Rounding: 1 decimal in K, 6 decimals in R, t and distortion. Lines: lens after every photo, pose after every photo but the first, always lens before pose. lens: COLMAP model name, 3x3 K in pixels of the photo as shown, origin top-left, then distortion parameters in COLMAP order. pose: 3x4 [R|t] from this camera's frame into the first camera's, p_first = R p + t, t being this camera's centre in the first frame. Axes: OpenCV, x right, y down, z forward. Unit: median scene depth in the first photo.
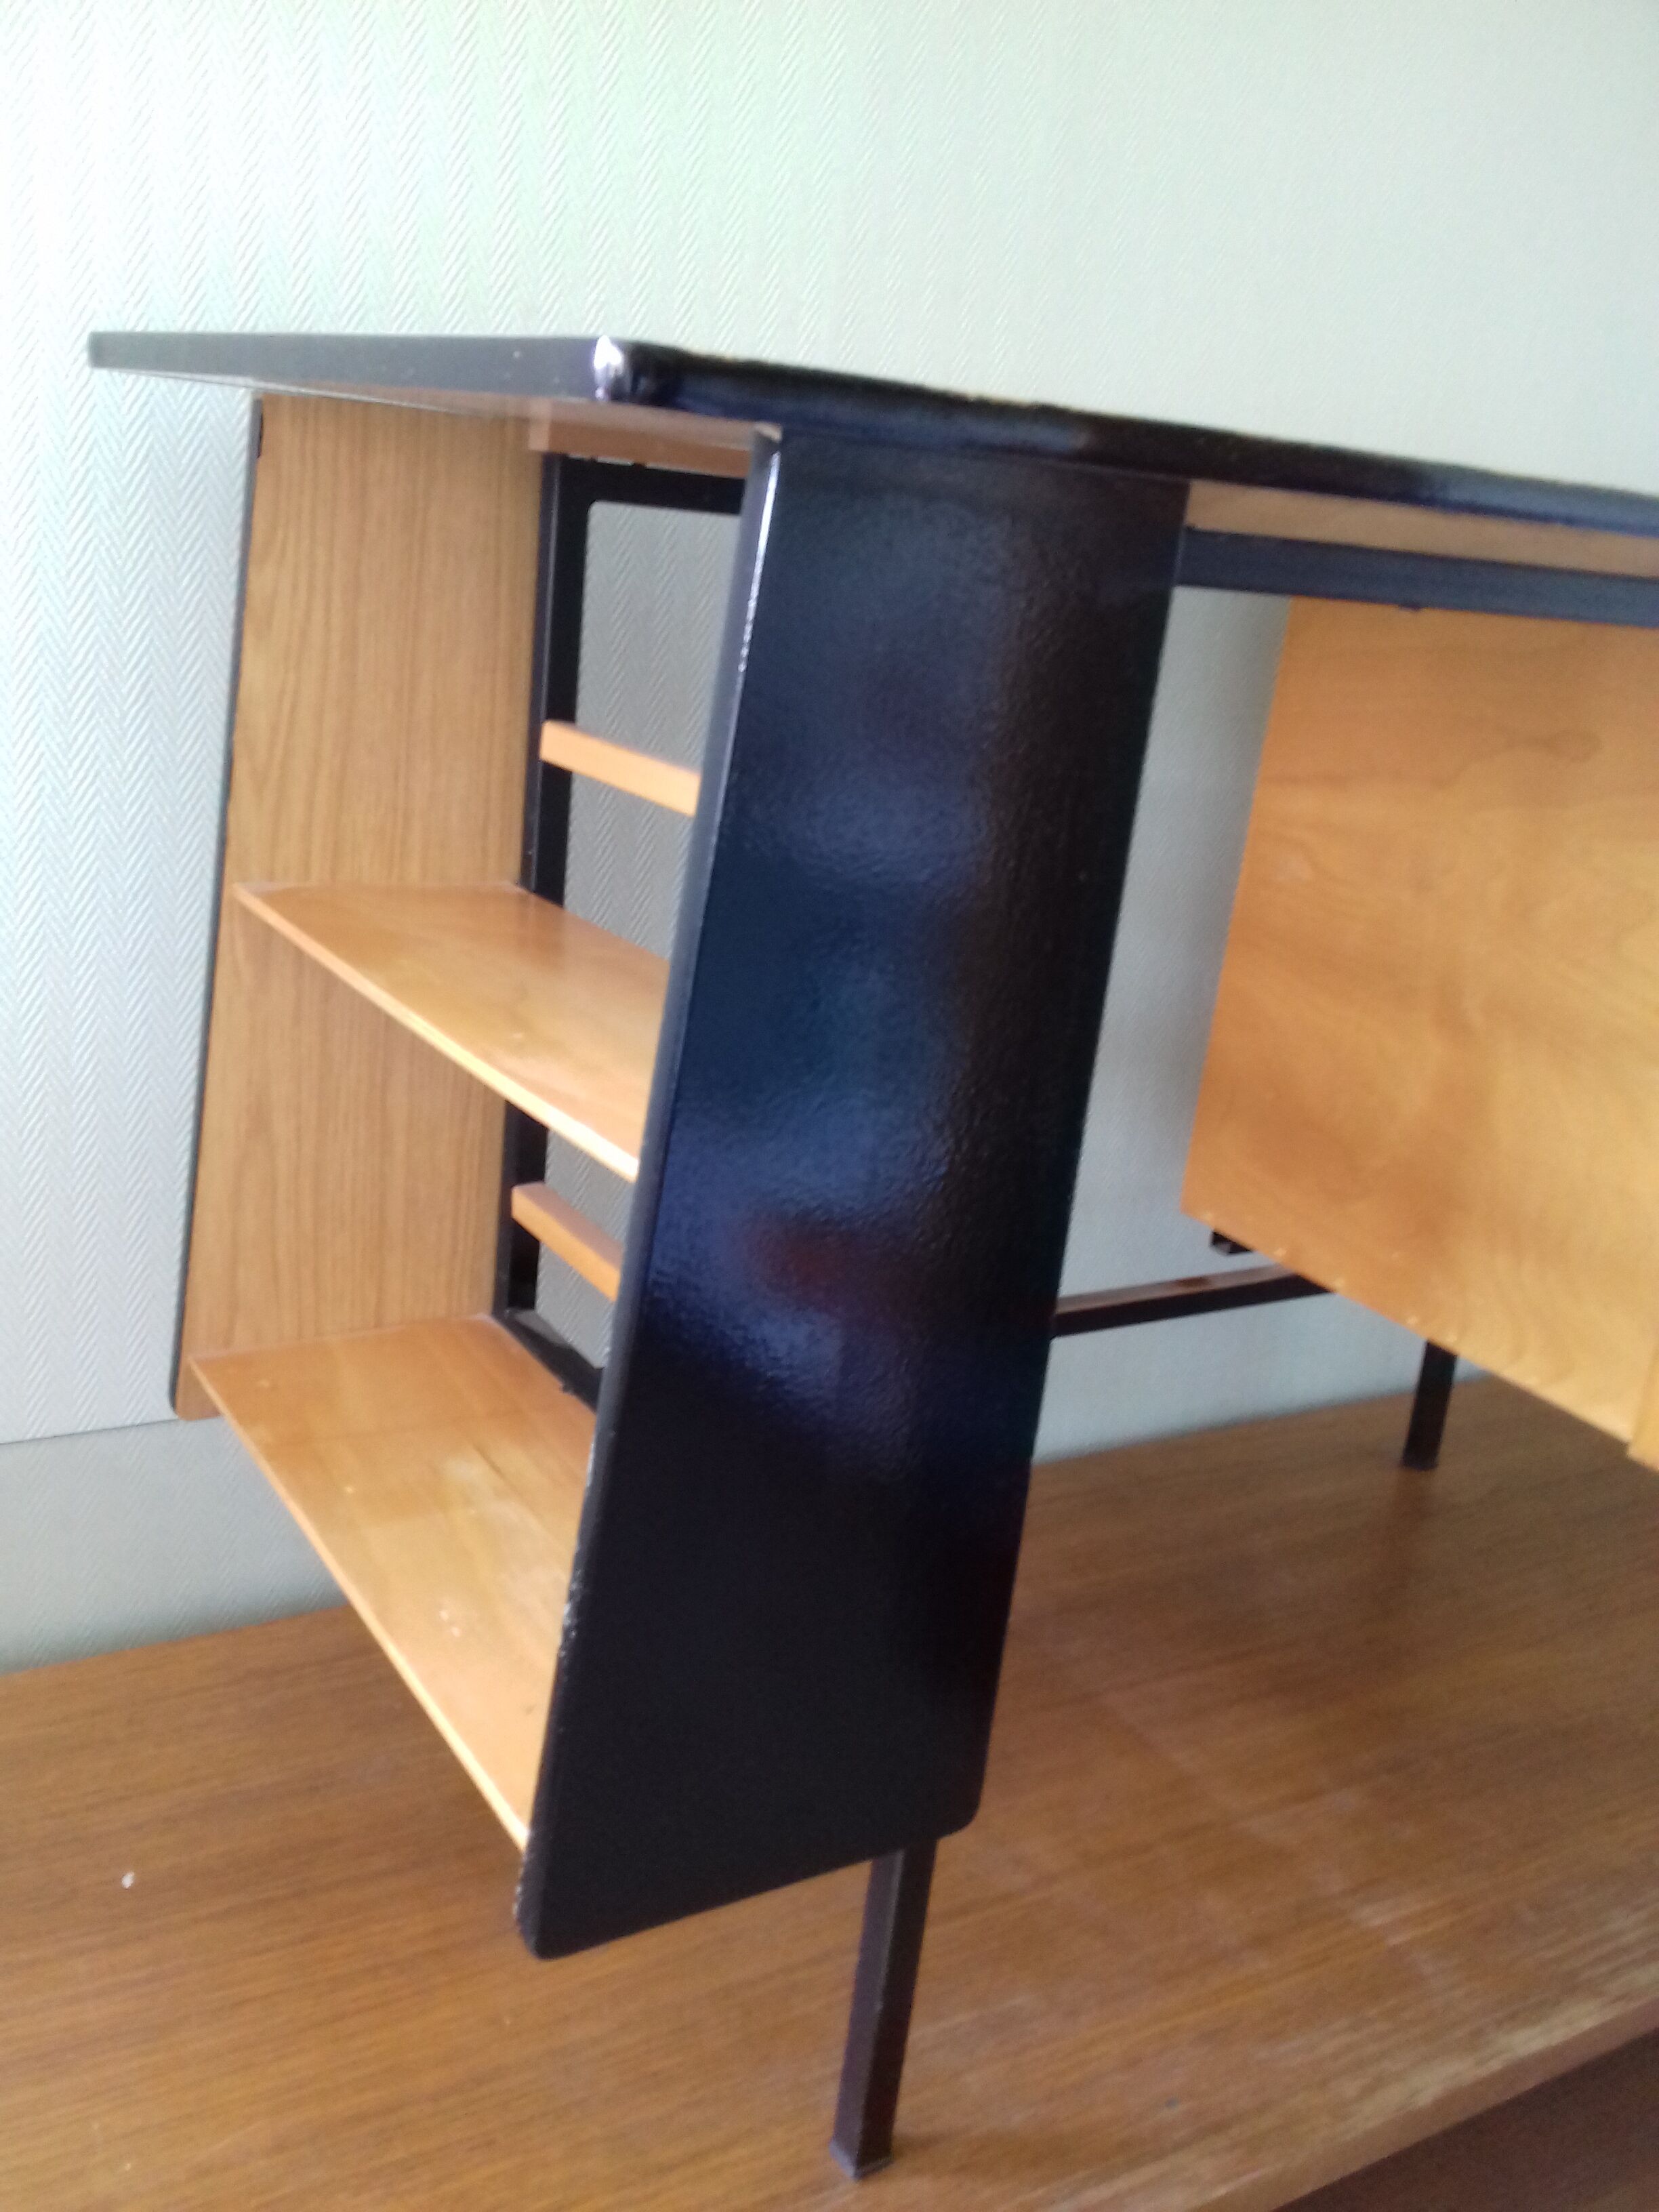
lens RADIAL K [[1994.1, 0, 827.5], [0, 1994.1, 1112.8], [0, 0, 1]] dist [0.102651, -0.188065]
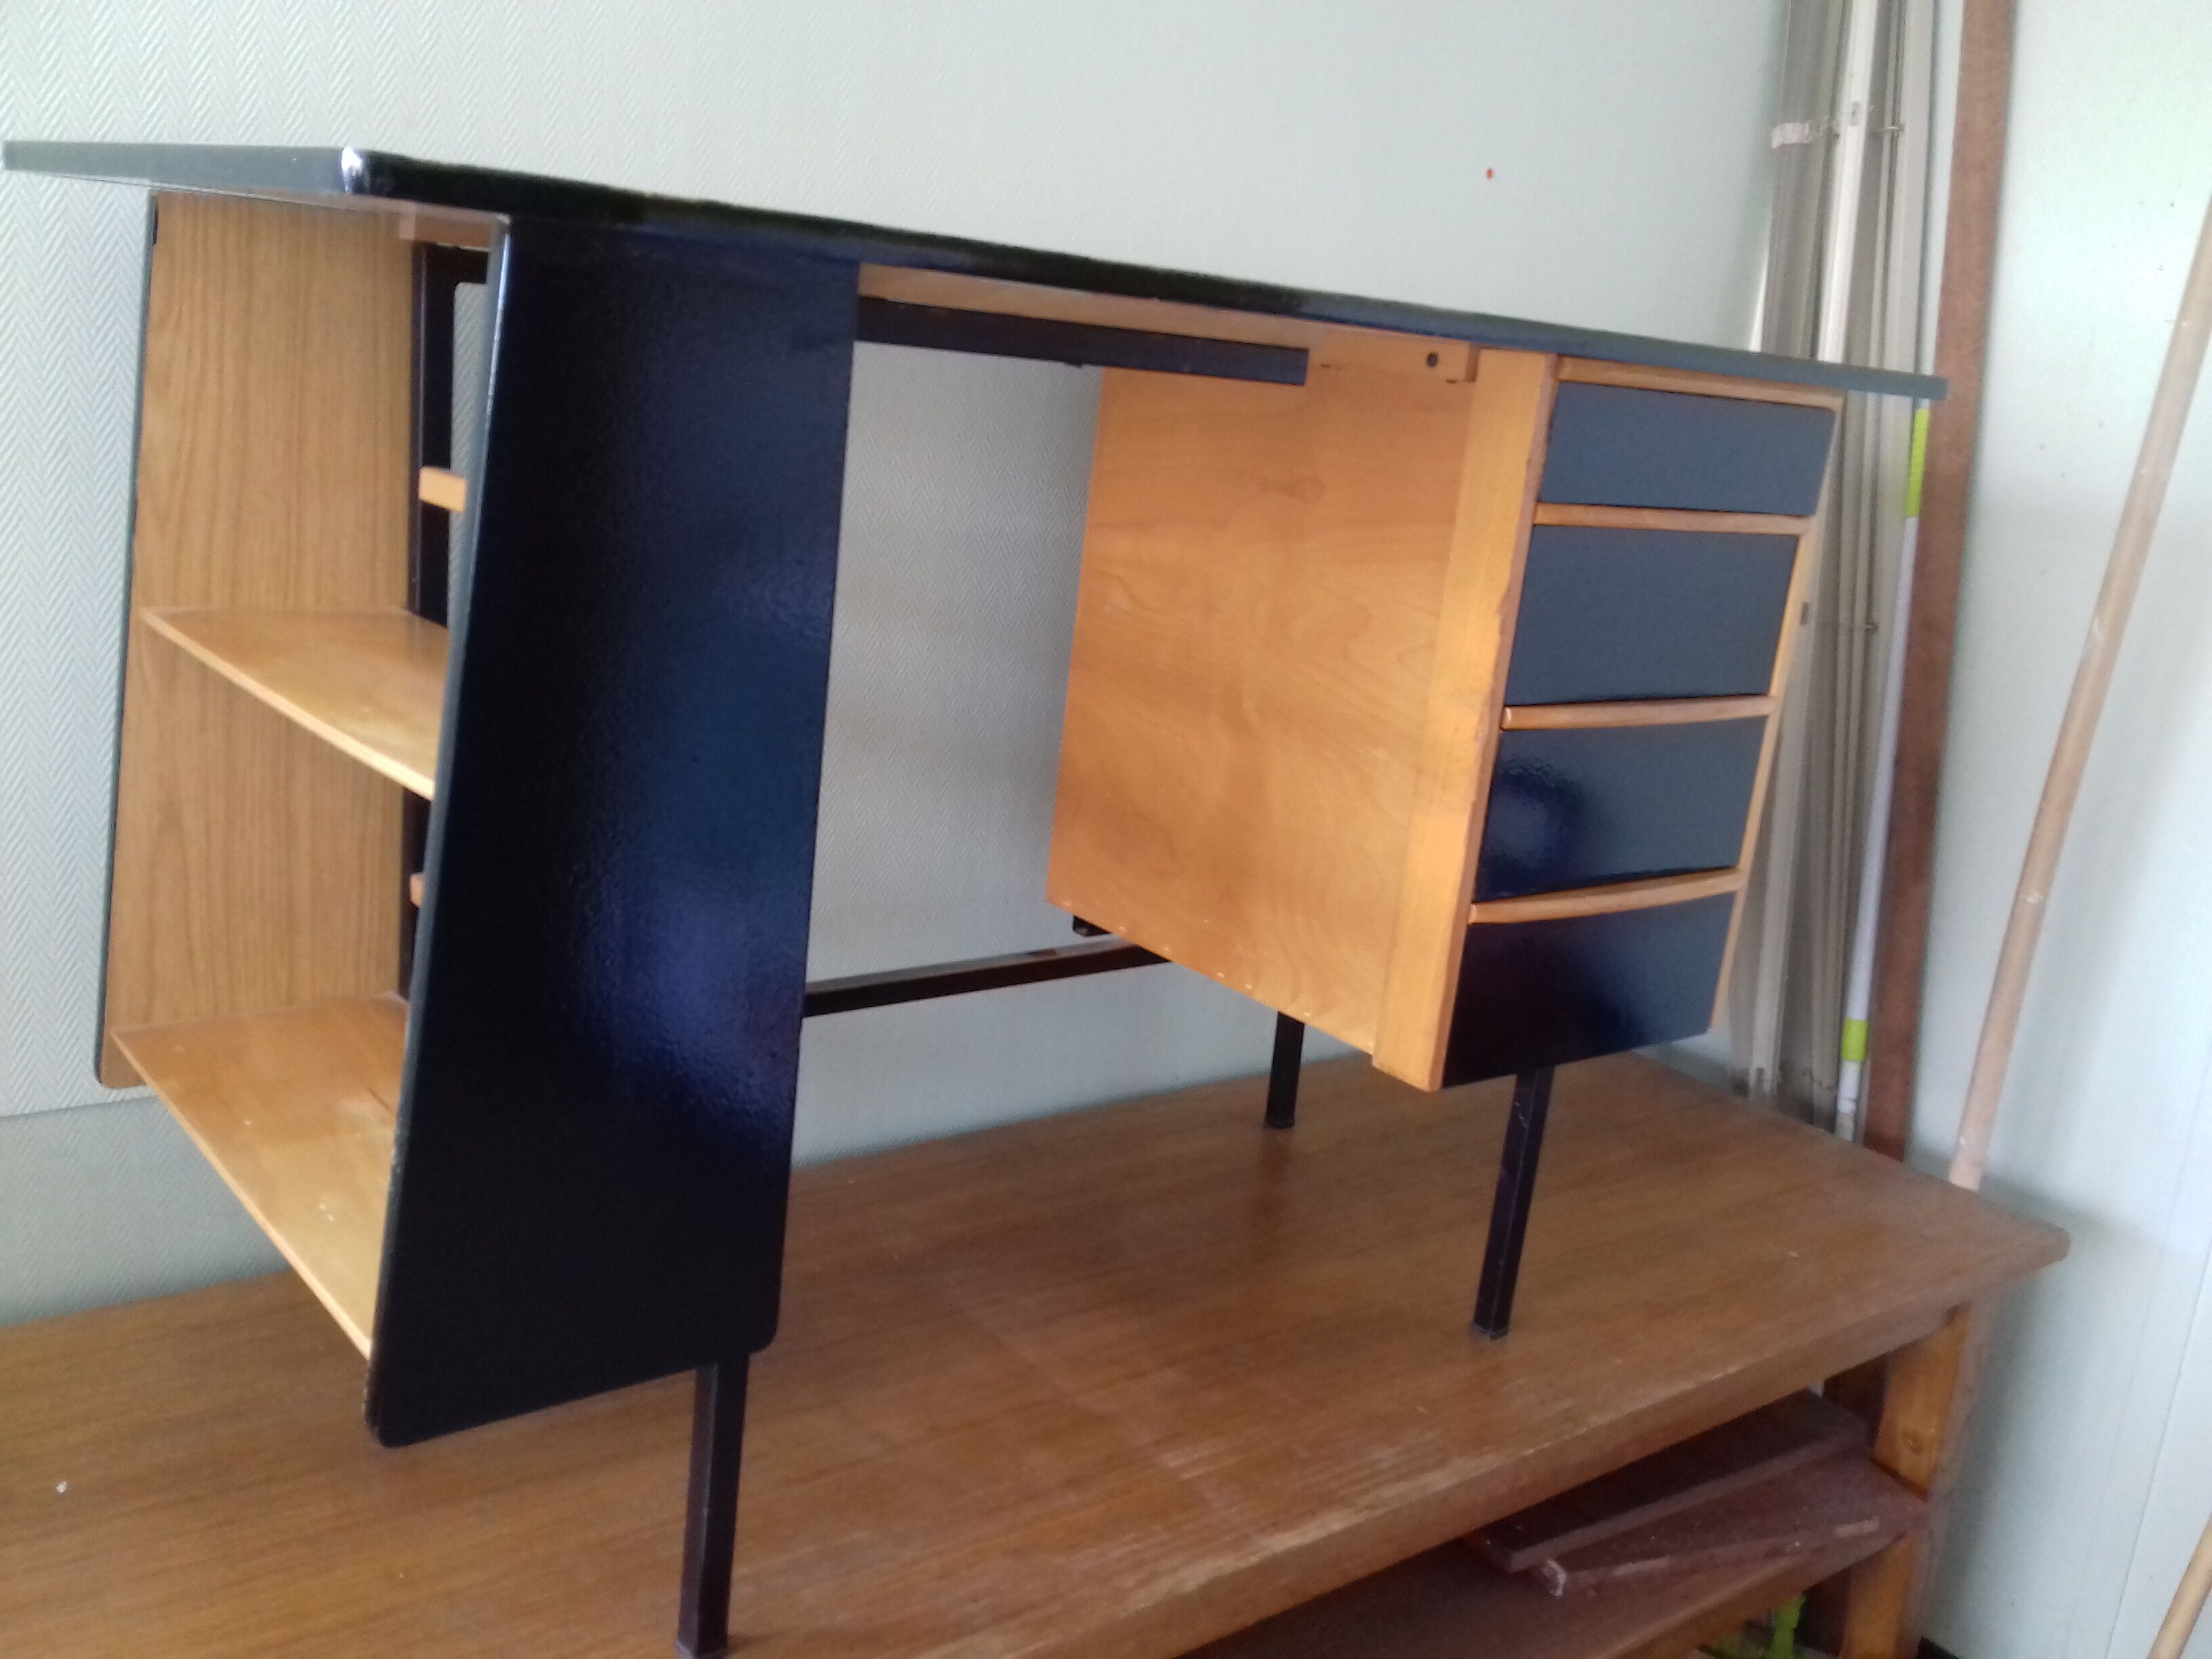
lens RADIAL K [[1994.1, 0, 1132.3], [0, 1994.1, 824.8], [0, 0, 1]] dist [0.102651, -0.188065]
pose [[0.992025, -0.029858, 0.122452, 0.118655], [0.035239, 0.998495, -0.042013, 0.076152], [-0.121013, 0.045993, 0.991585, -0.203961]]
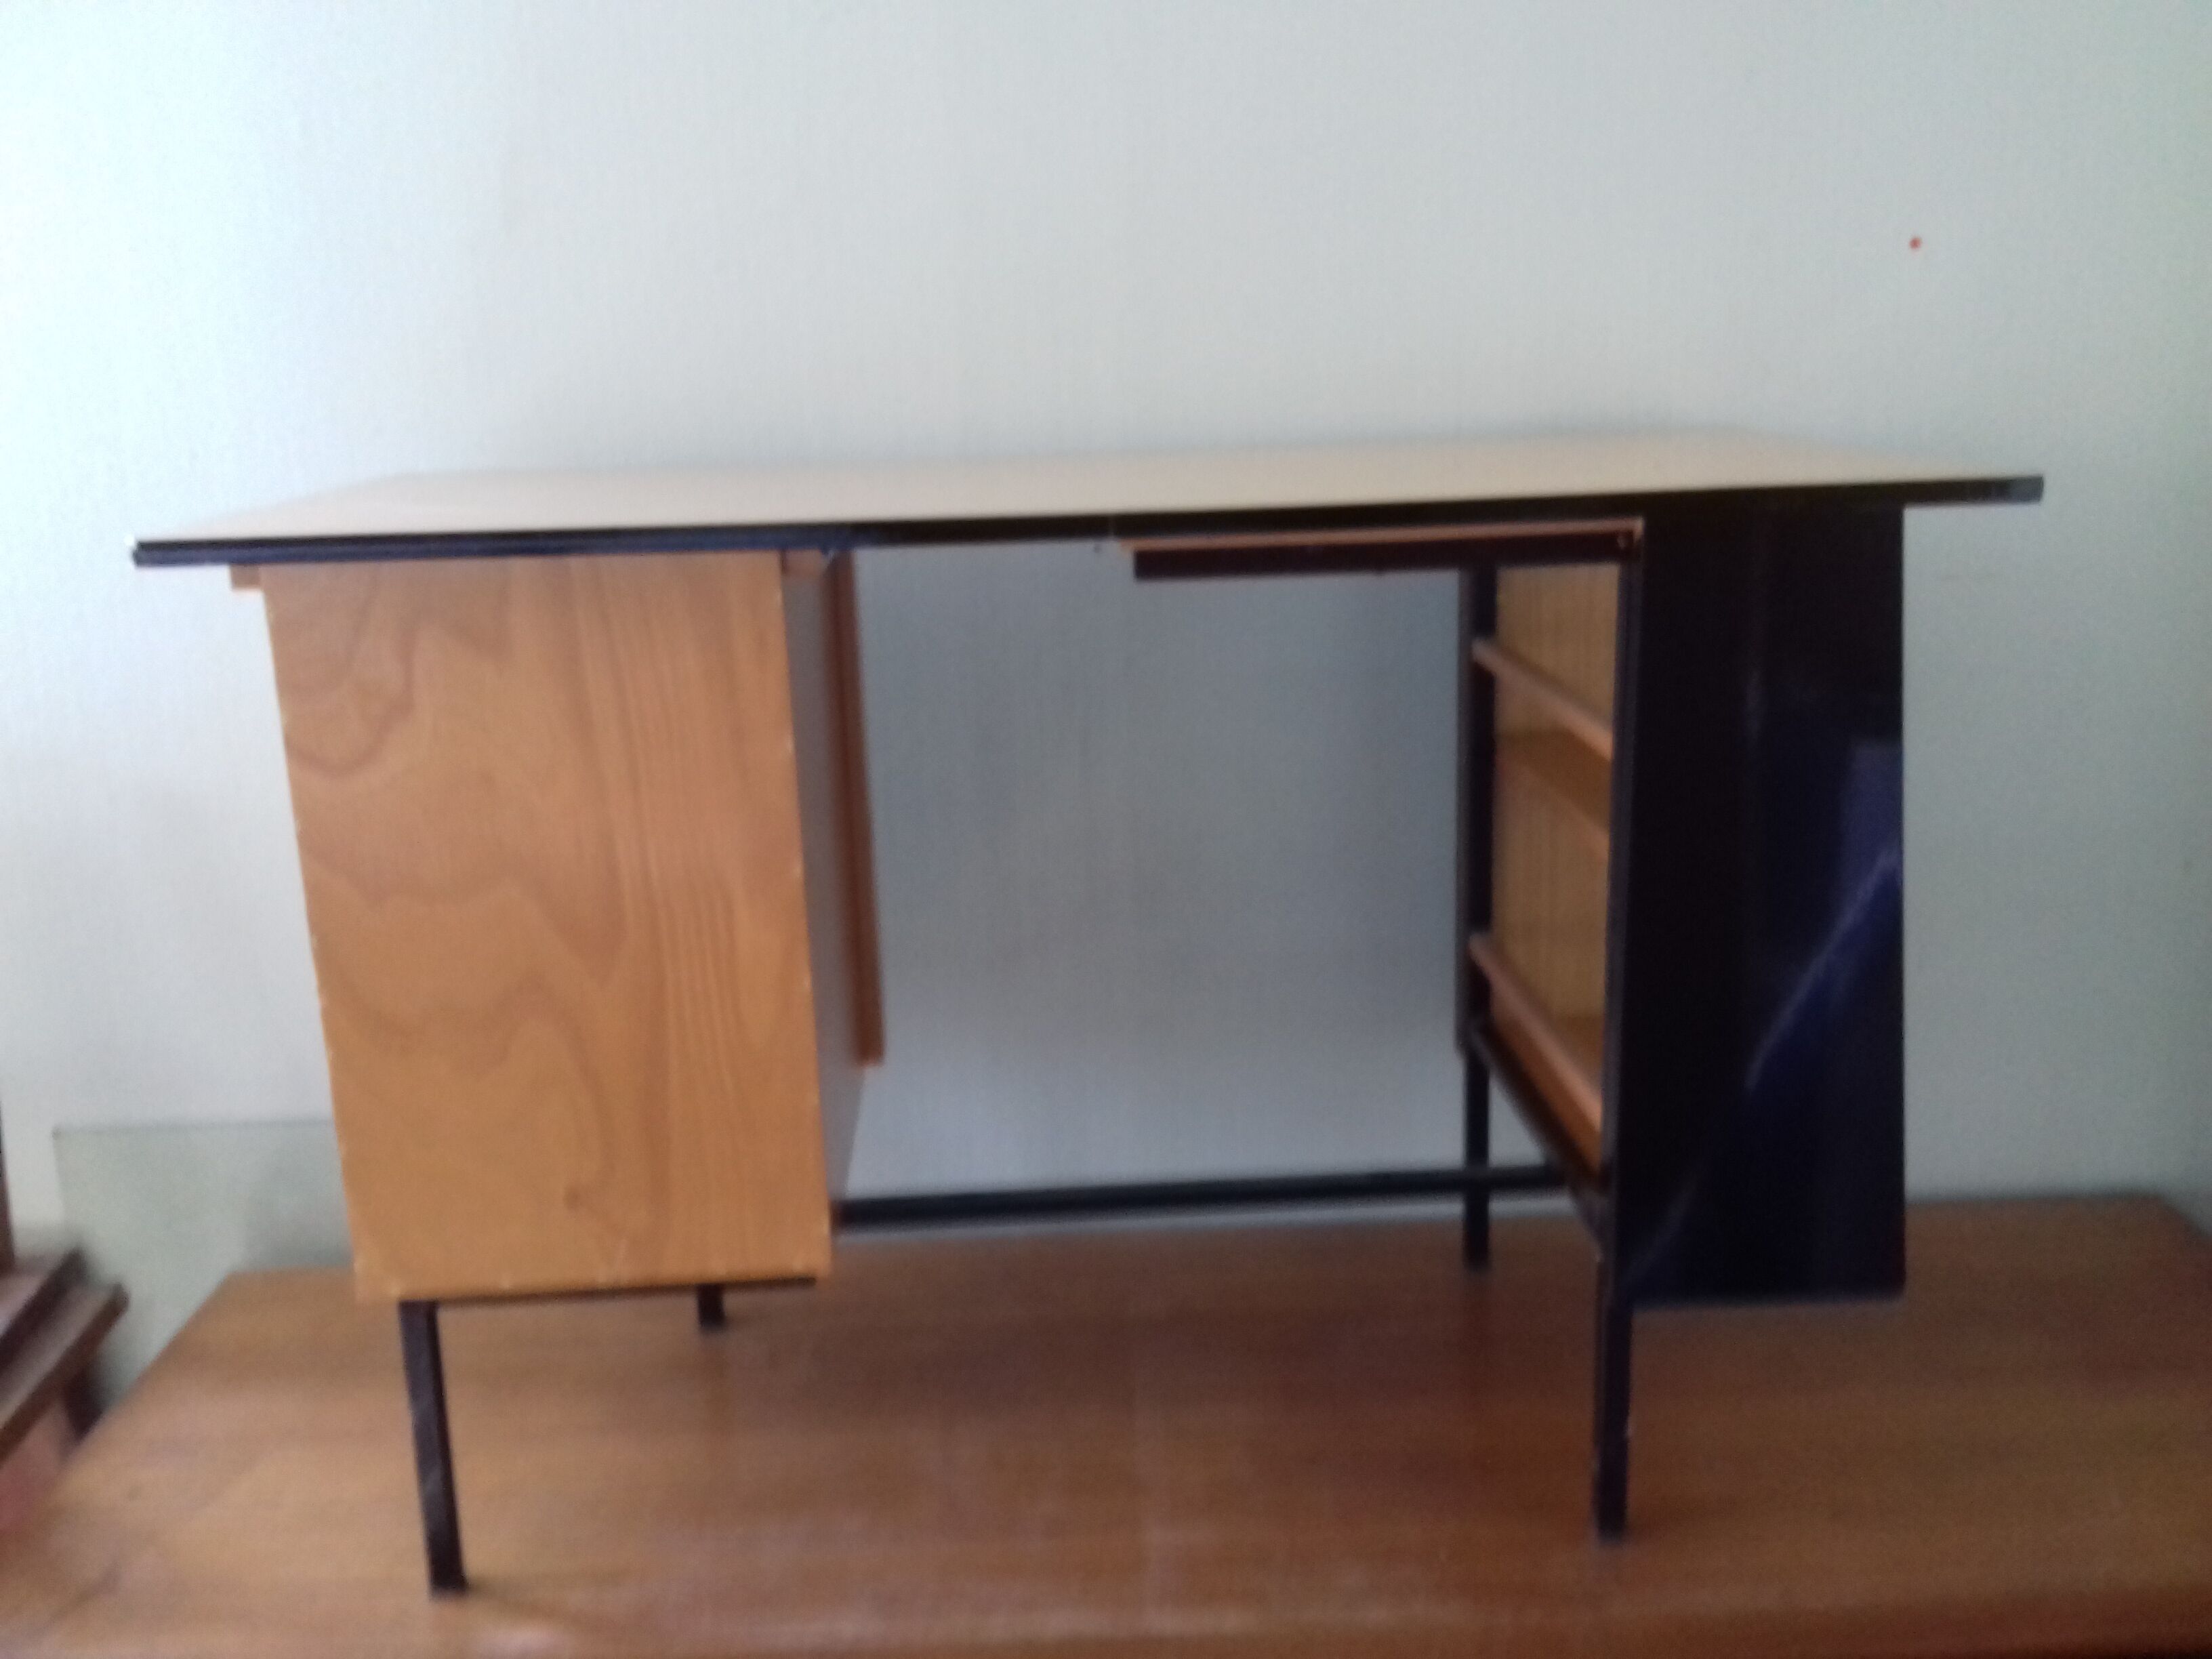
lens RADIAL K [[1994.1, 0, 1132.3], [0, 1994.1, 824.8], [0, 0, 1]] dist [0.102651, -0.188065]
pose [[0.857378, -0.010741, -0.514576, 0.991006], [-0.027065, 0.997458, -0.065916, 0.025175], [0.513976, 0.070442, 0.854907, -0.174028]]
